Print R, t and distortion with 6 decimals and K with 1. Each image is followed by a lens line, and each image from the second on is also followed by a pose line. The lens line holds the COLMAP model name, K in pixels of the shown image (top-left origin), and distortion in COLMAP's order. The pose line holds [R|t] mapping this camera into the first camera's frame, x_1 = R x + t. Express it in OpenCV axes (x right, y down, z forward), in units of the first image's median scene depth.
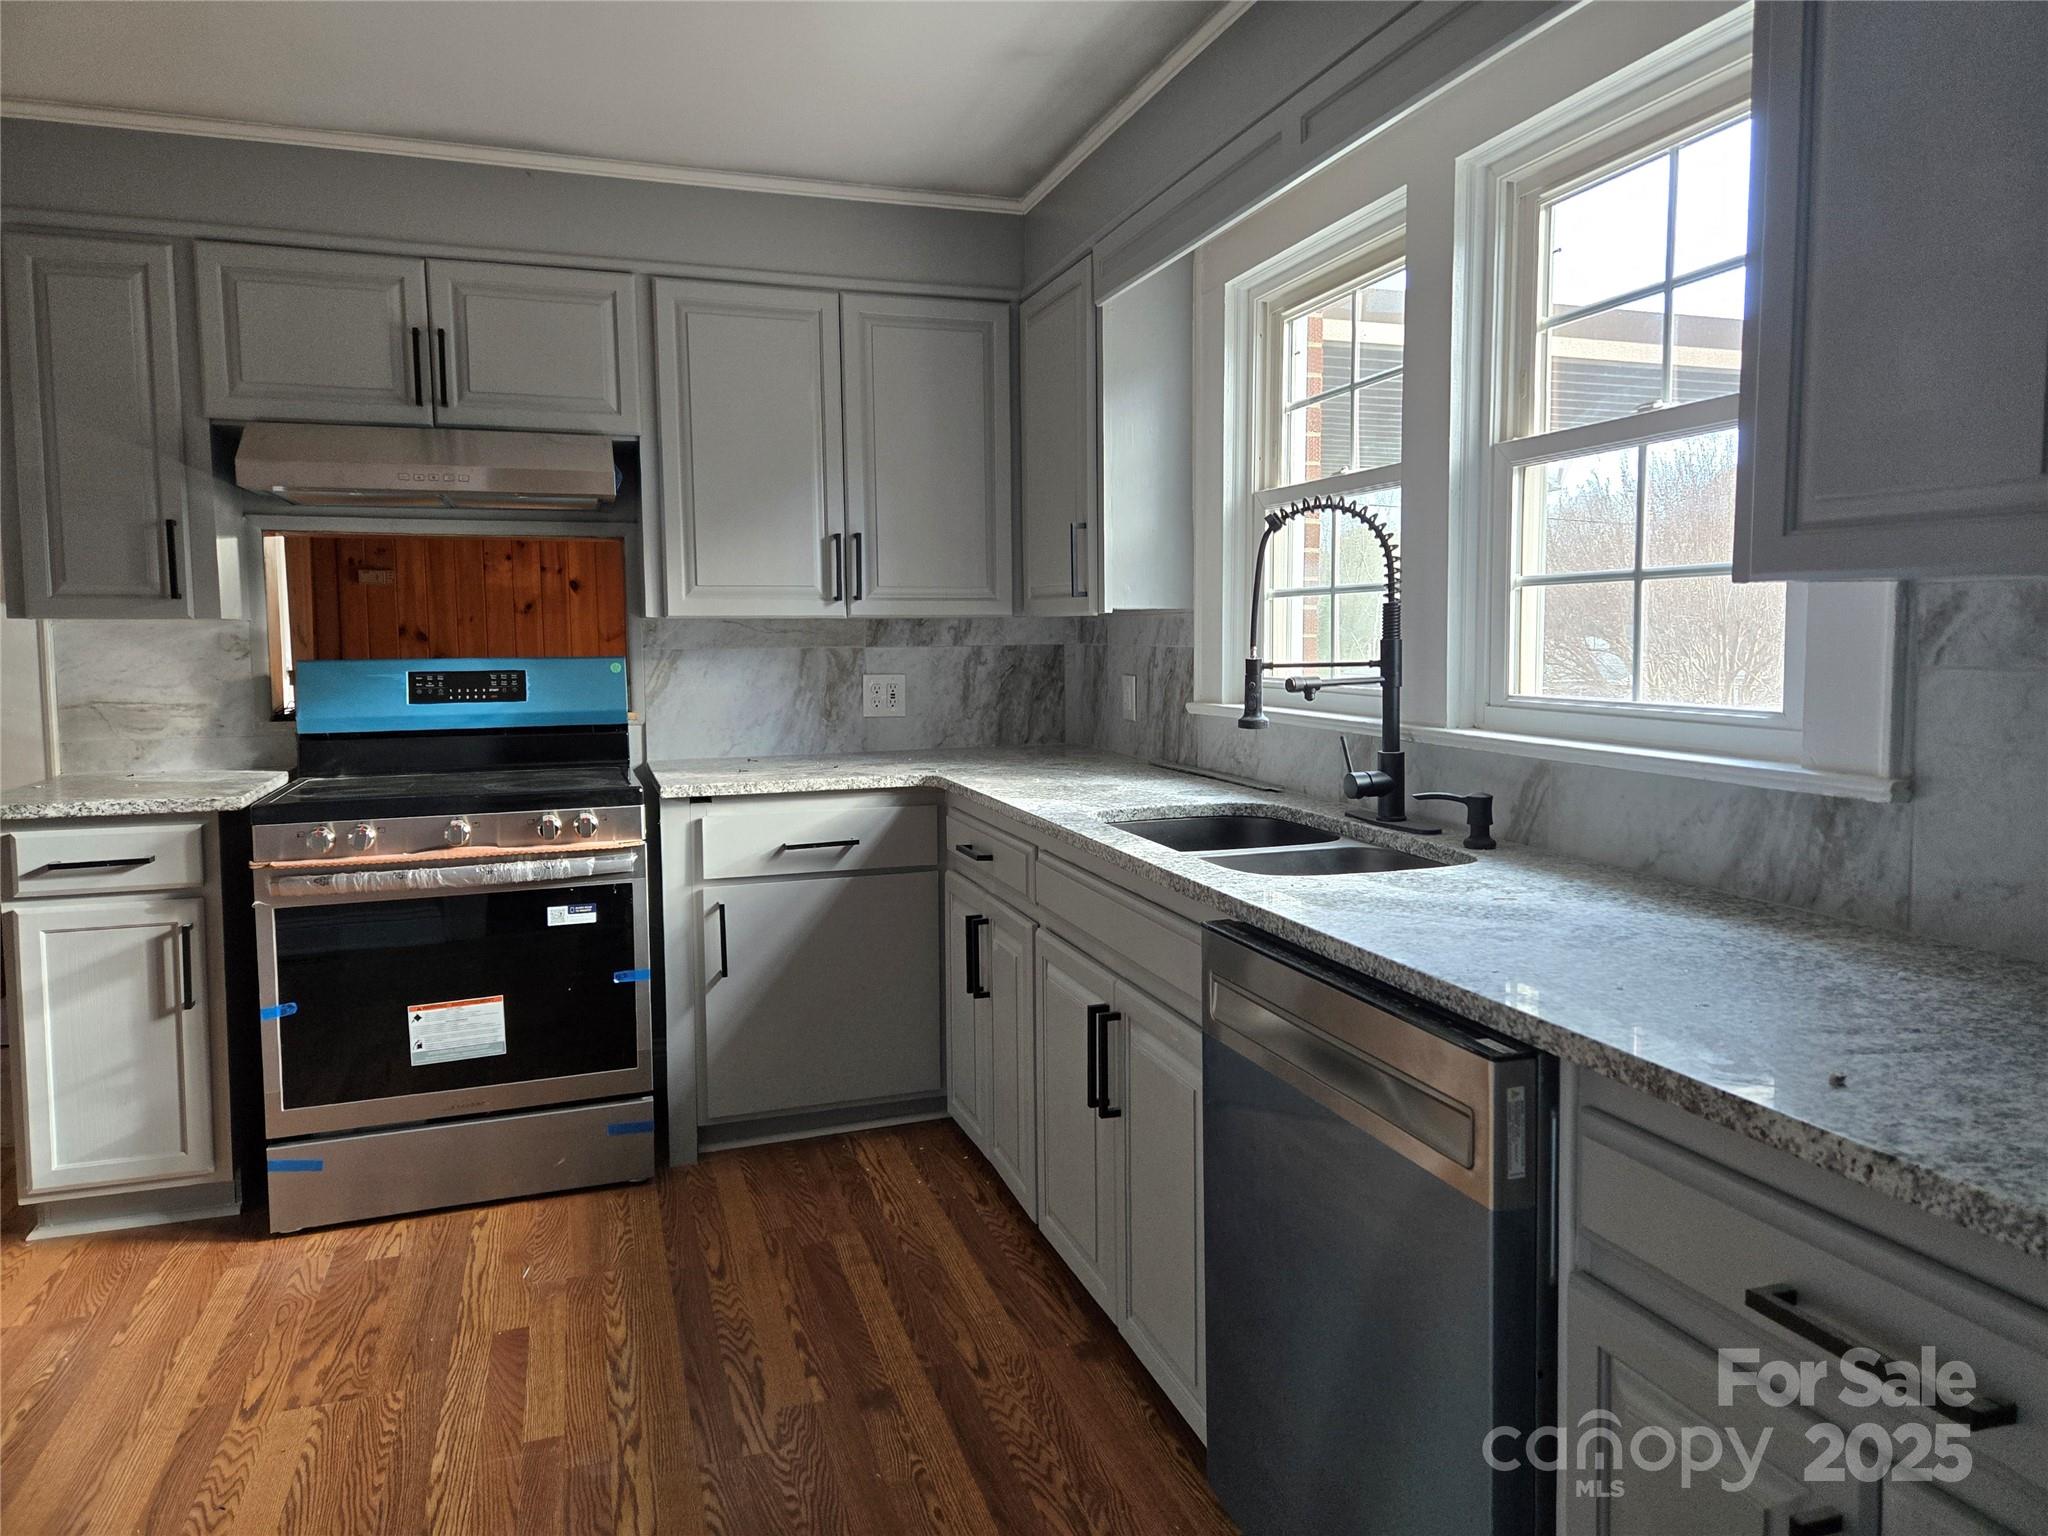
lens RADIAL K [[1366.9, 0, 1028.0], [0, 1366.9, 722.6], [0, 0, 1]] dist [0.085742, -0.064980]
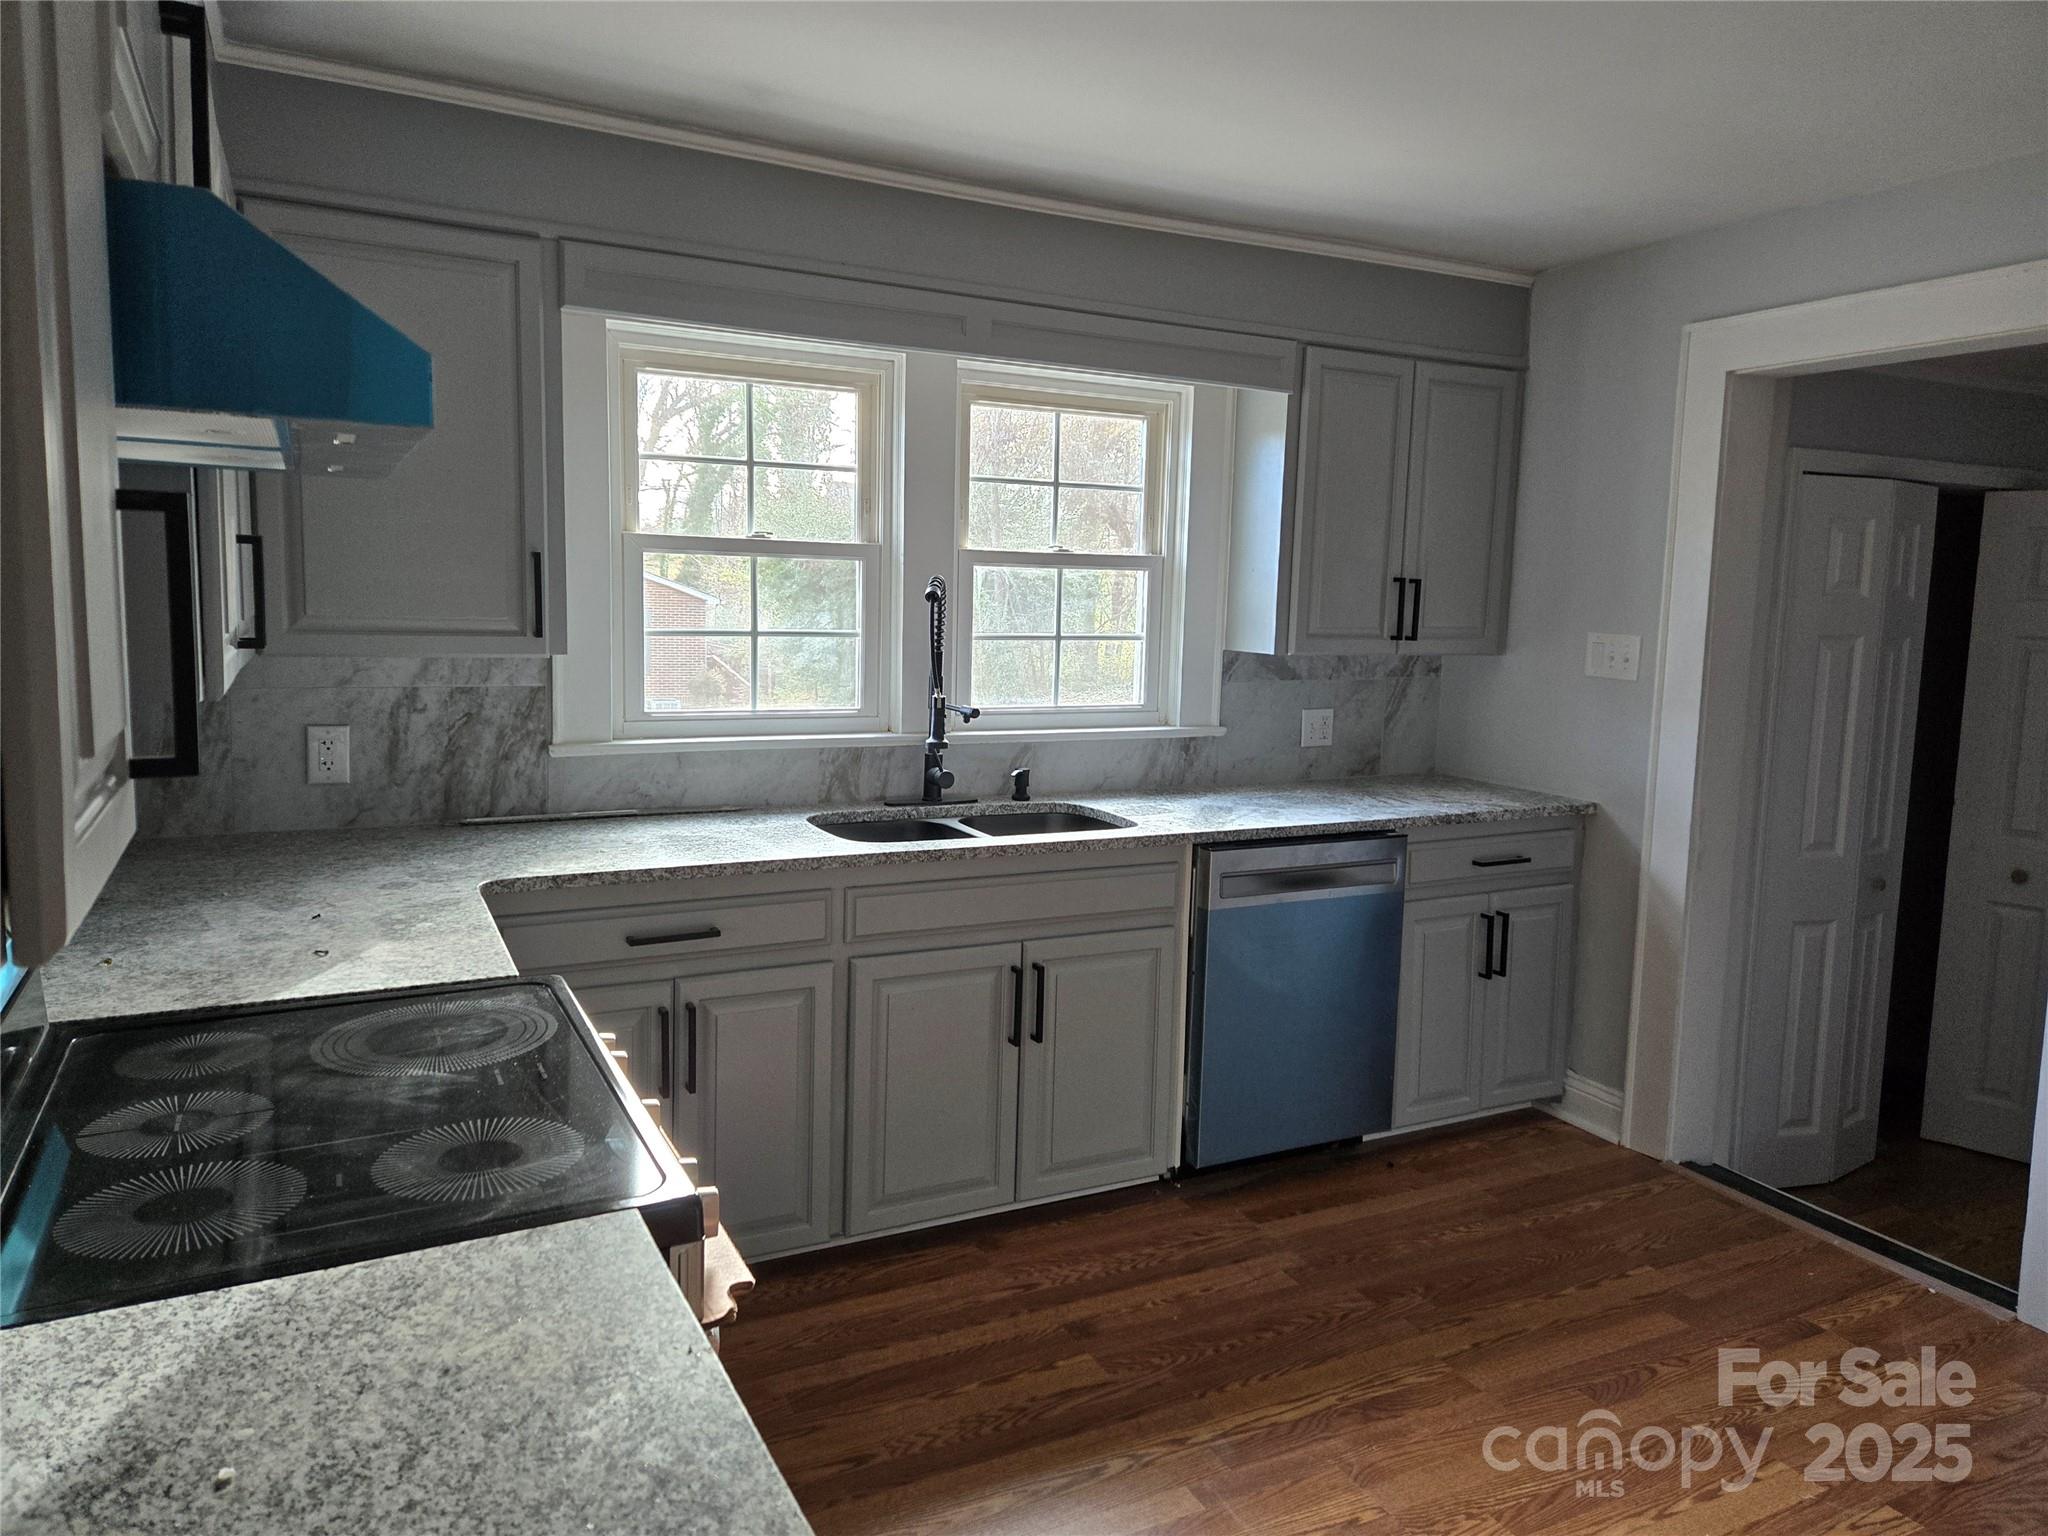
lens RADIAL K [[1366.9, 0, 1028.0], [0, 1366.9, 722.6], [0, 0, 1]] dist [0.085742, -0.064980]
pose [[-0.156808, -0.041349, 0.986763, -0.849147], [0.067130, 0.996366, 0.052419, -0.056452], [-0.985345, 0.074461, -0.153462, 0.822969]]
